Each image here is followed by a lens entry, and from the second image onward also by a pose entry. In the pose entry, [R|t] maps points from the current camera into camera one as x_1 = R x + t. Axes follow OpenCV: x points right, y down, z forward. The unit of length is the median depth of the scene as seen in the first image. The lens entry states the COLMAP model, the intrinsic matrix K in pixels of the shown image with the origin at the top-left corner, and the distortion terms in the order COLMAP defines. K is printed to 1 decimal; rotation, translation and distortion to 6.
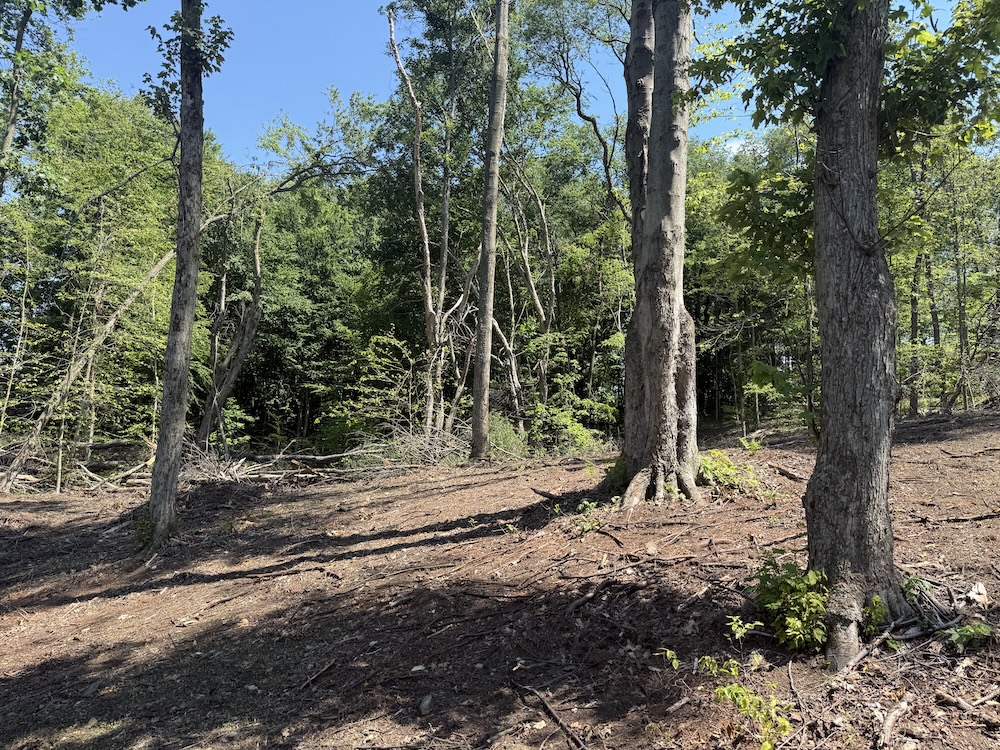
lens RADIAL K [[706.1, 0, 500.0], [0, 706.1, 375.0], [0, 0, 1]] dist [0.081161, -0.106294]
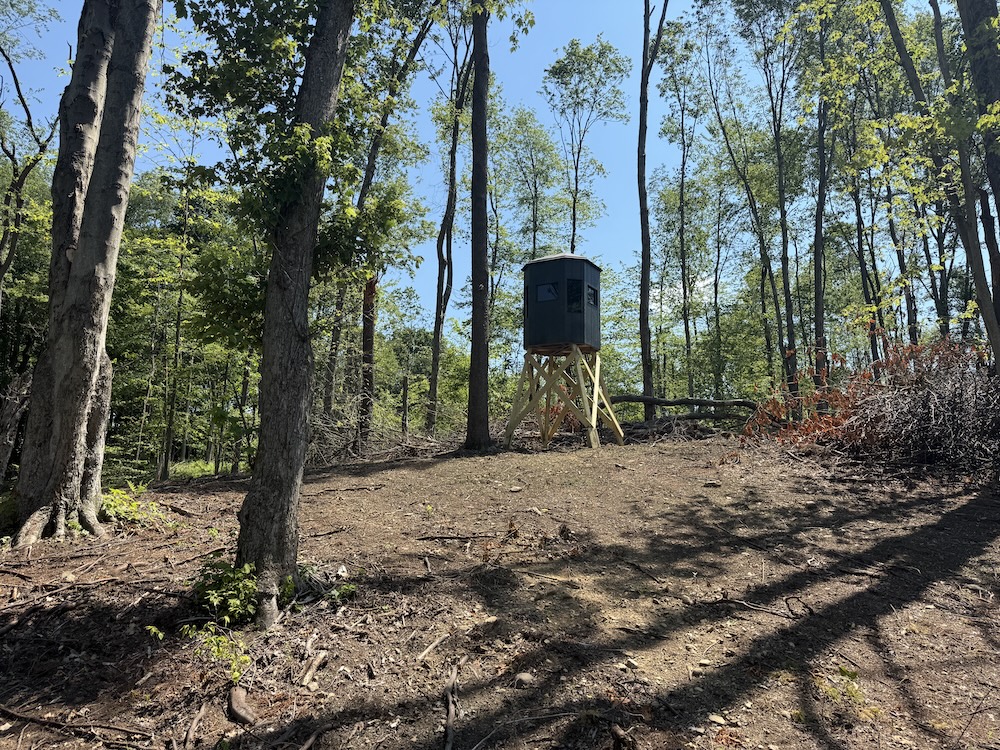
lens RADIAL K [[706.1, 0, 500.0], [0, 706.1, 375.0], [0, 0, 1]] dist [0.081161, -0.106294]
pose [[0.629616, 0.135734, 0.764958, -0.256138], [-0.070064, 0.990528, -0.118092, 0.033691], [-0.773741, 0.020756, 0.633162, -0.173808]]
